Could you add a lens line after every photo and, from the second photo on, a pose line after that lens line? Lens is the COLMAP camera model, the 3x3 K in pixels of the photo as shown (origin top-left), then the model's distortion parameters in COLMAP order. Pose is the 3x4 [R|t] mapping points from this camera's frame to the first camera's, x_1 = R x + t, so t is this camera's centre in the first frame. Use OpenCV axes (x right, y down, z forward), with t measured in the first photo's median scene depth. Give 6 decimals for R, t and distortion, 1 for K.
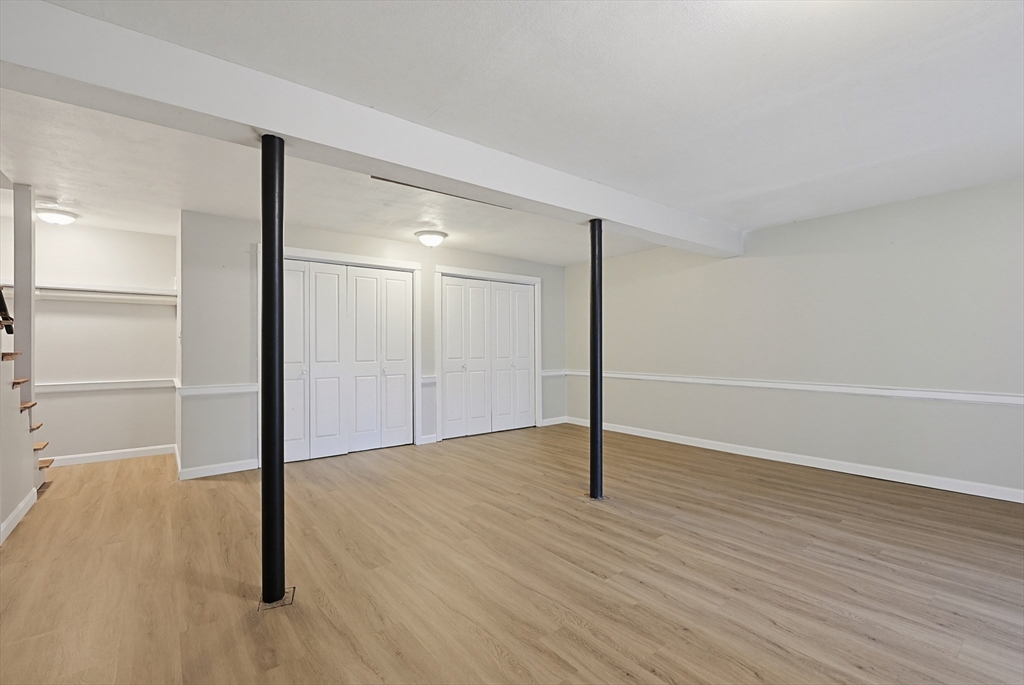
lens RADIAL K [[445.9, 0, 507.0], [0, 445.9, 339.9], [0, 0, 1]] dist [-0.001115, 0.000037]
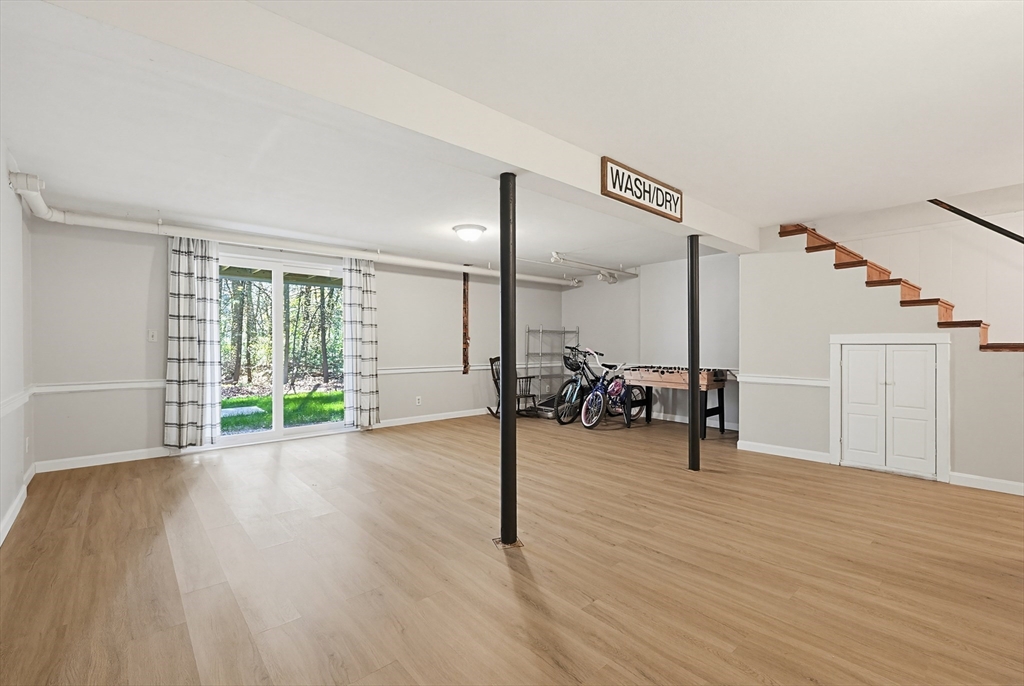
lens RADIAL K [[440.0, 0, 500.1], [0, 440.0, 343.6], [0, 0, 1]] dist [0.000064, 0.000179]
pose [[-0.999232, 0.006282, -0.038668, 0.234603], [0.006852, 0.999869, -0.014644, 0.026335], [0.038571, -0.014898, -0.999145, 1.707886]]
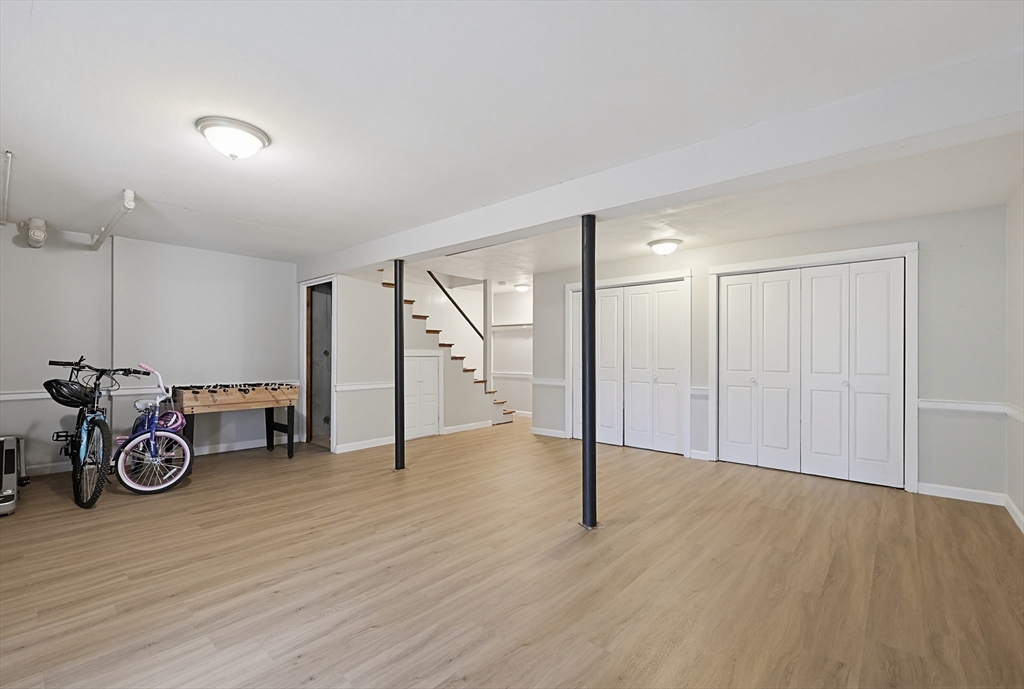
lens RADIAL K [[449.9, 0, 510.4], [0, 449.9, 354.5], [0, 0, 1]] dist [-0.001055, -0.000078]
pose [[0.184612, 0.005082, -0.982798, 1.032176], [0.009213, 0.999934, 0.006901, 0.001188], [0.982768, -0.010329, 0.184553, 0.661229]]
